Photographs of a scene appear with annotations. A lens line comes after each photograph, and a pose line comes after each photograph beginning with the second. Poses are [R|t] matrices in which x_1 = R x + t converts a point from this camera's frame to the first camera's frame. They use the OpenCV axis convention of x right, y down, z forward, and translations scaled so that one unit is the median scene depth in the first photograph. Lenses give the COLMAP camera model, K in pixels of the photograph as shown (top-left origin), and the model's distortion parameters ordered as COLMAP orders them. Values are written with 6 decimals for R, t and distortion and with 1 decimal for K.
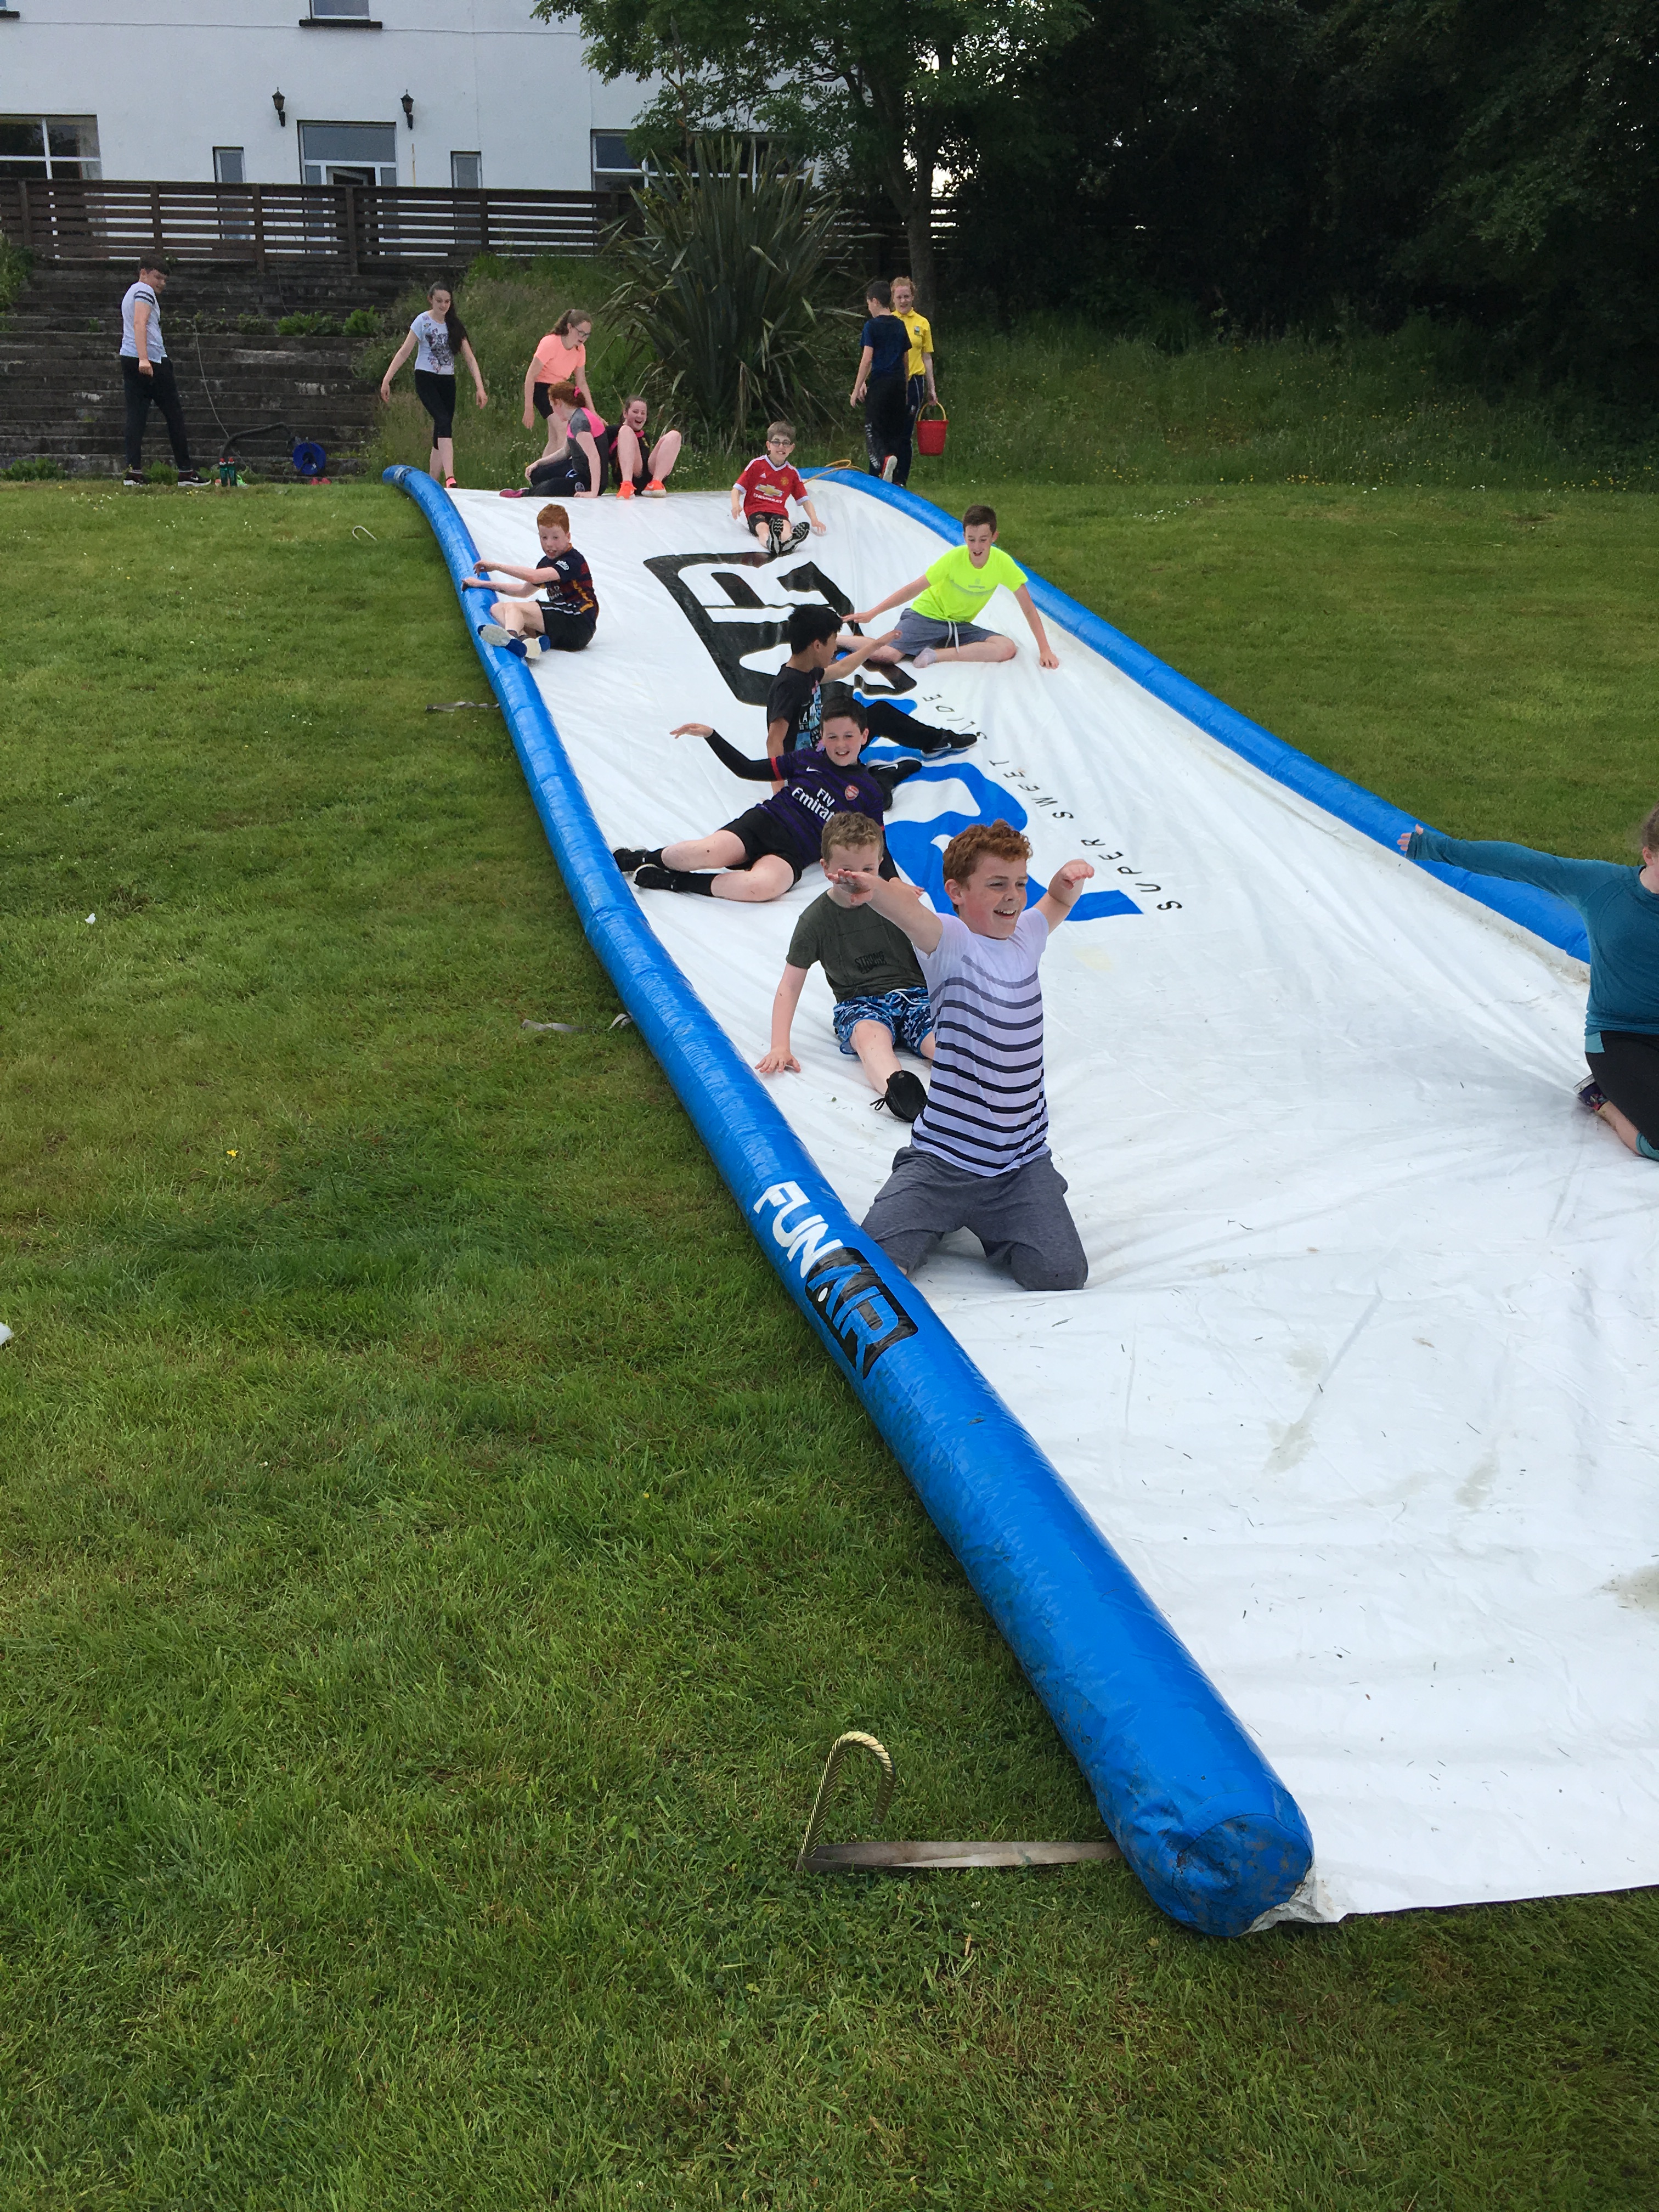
lens RADIAL K [[1847.7, 0, 875.5], [0, 1847.7, 1082.5], [0, 0, 1]] dist [0.059778, -0.084004]
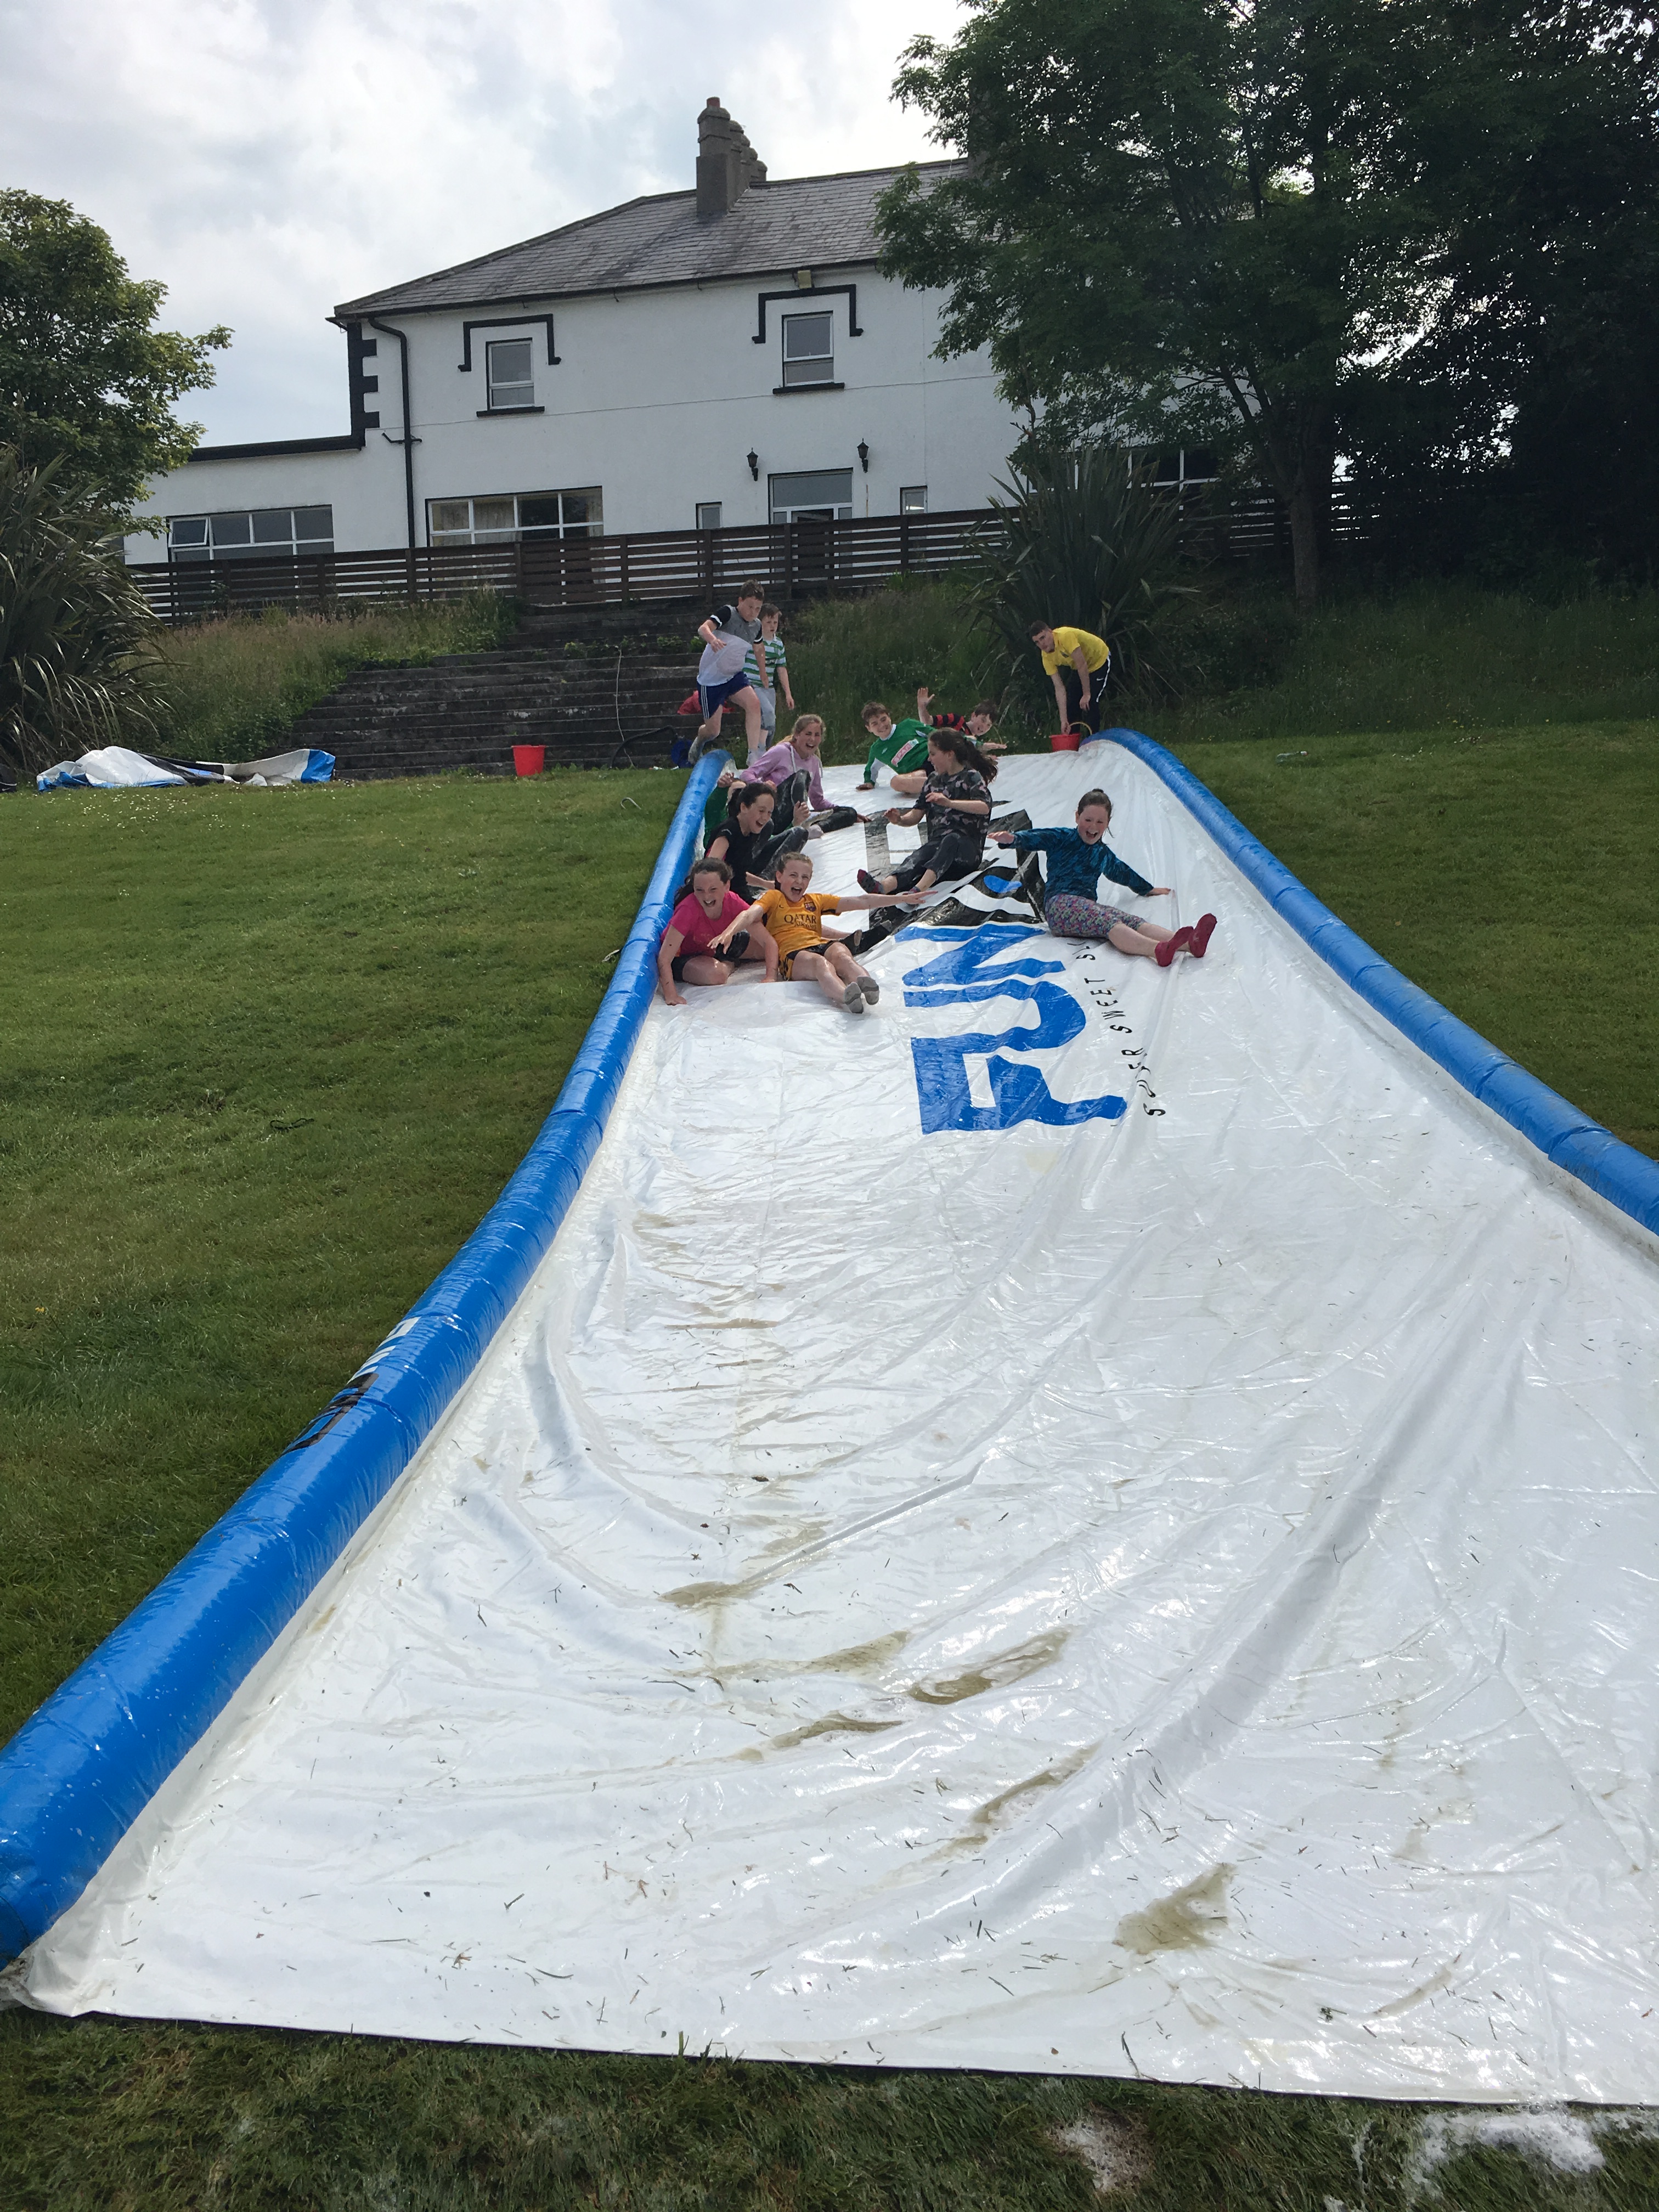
lens RADIAL K [[1847.7, 0, 904.0], [0, 1847.7, 1103.2], [0, 0, 1]] dist [0.059778, -0.084004]
pose [[0.956920, -0.000970, -0.290350, 0.125781], [-0.040859, 0.989594, -0.137967, 0.015114], [0.287462, 0.143887, 0.946922, 0.023473]]
